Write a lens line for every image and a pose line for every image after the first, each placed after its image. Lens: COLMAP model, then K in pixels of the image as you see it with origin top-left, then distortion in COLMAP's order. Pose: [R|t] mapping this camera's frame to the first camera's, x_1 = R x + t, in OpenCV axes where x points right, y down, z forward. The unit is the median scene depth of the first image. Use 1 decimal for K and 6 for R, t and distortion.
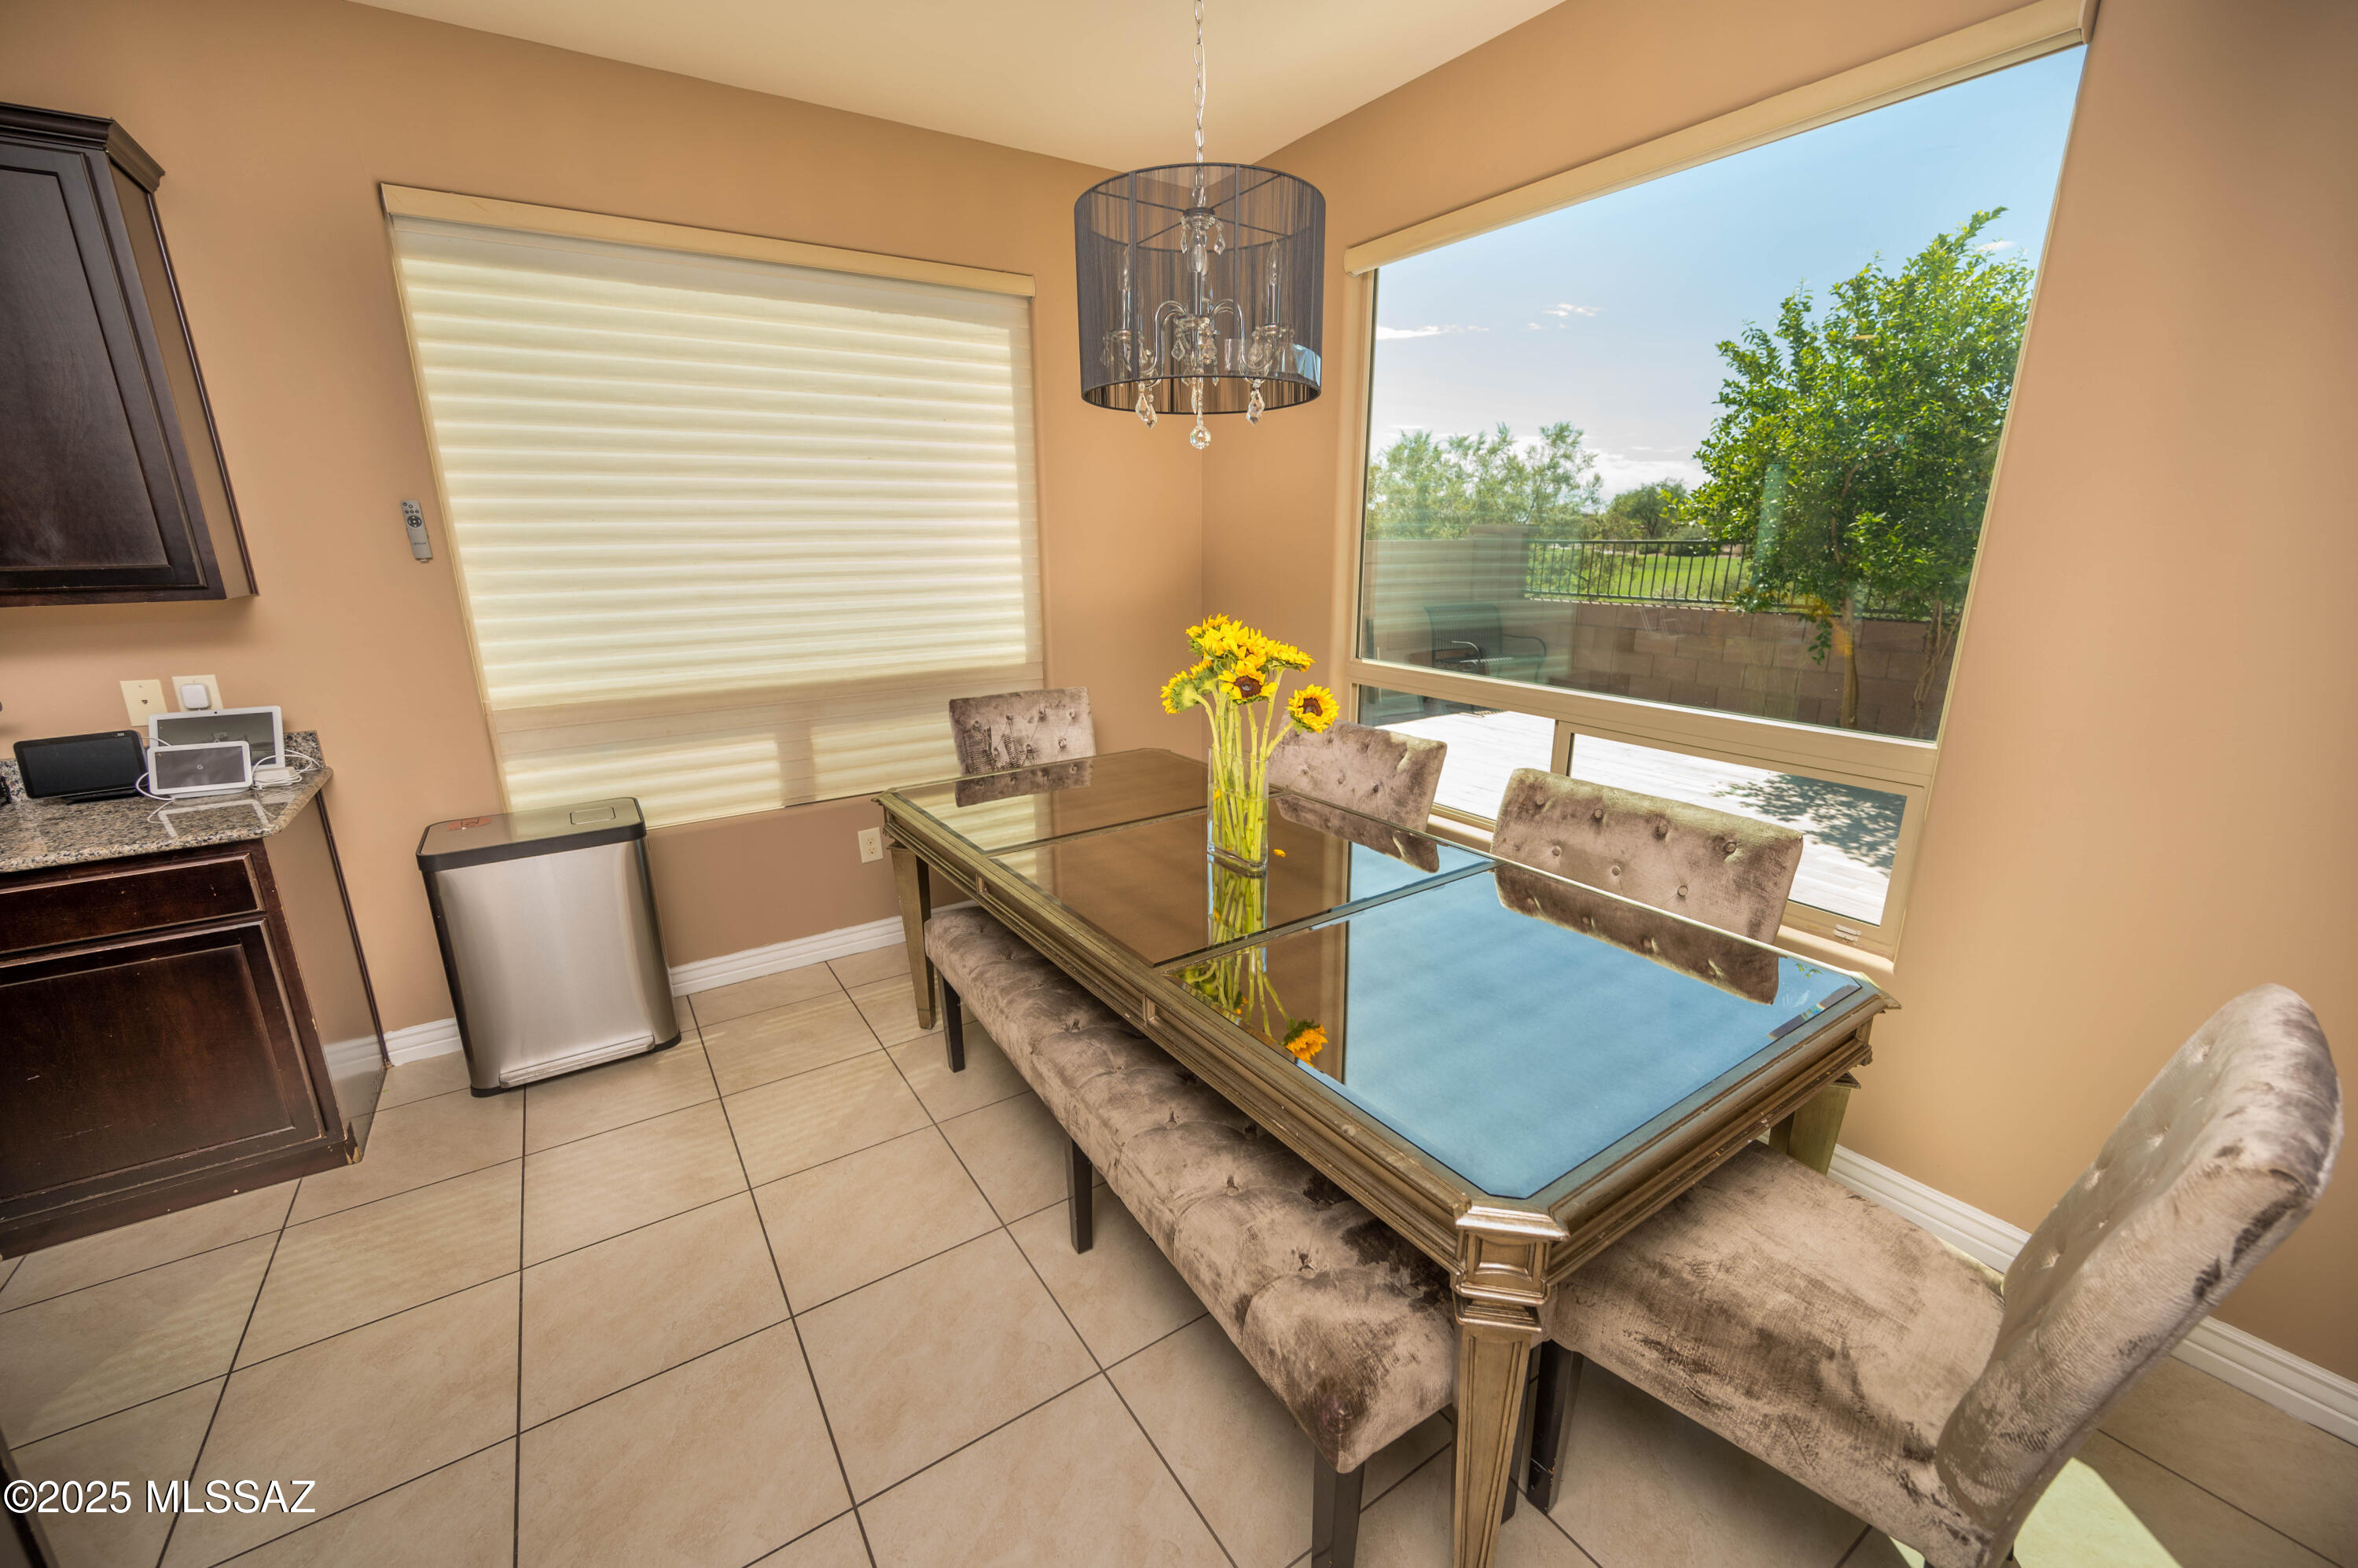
lens RADIAL K [[952.5, 0, 1170.0], [0, 952.5, 786.5], [0, 0, 1]] dist [-0.001412, -0.000179]
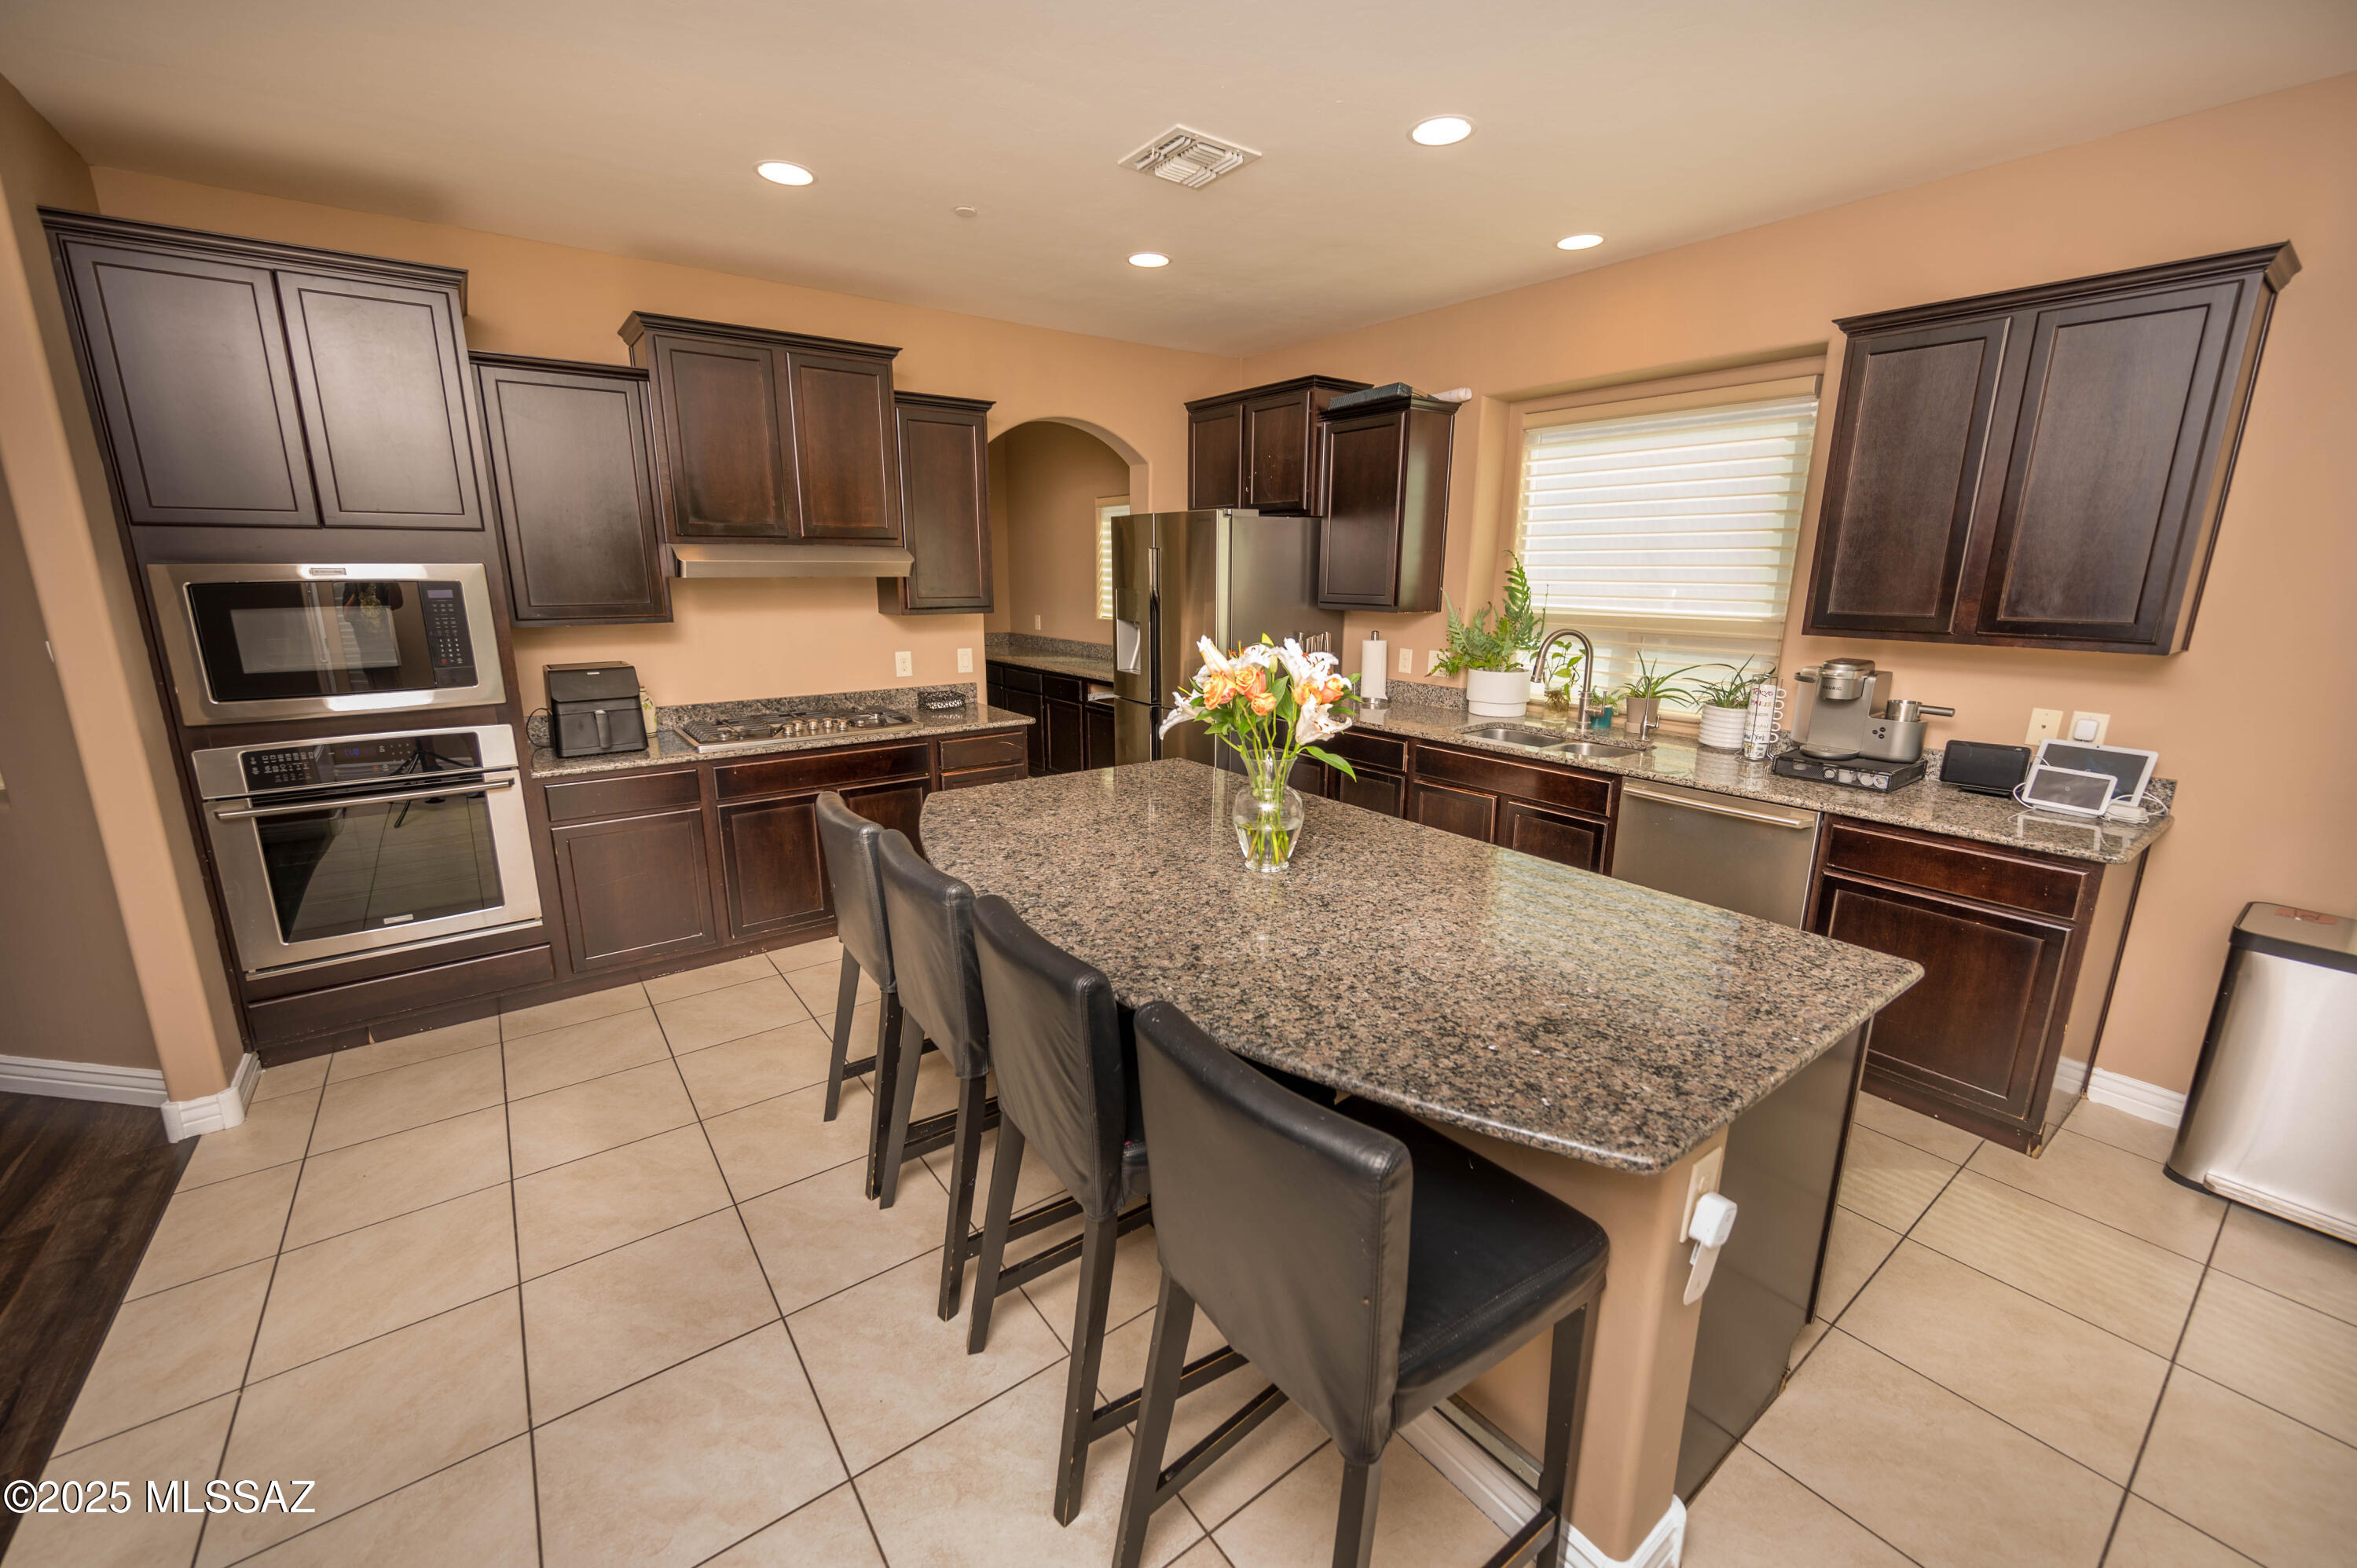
lens RADIAL K [[921.5, 0, 1157.5], [0, 921.5, 777.1], [0, 0, 1]] dist [-0.002181, -0.000293]
pose [[0.051164, 0.237779, -0.969971, 0.027679], [-0.261999, 0.940421, 0.216715, 0.014498], [0.963711, 0.243043, 0.110414, -0.221711]]
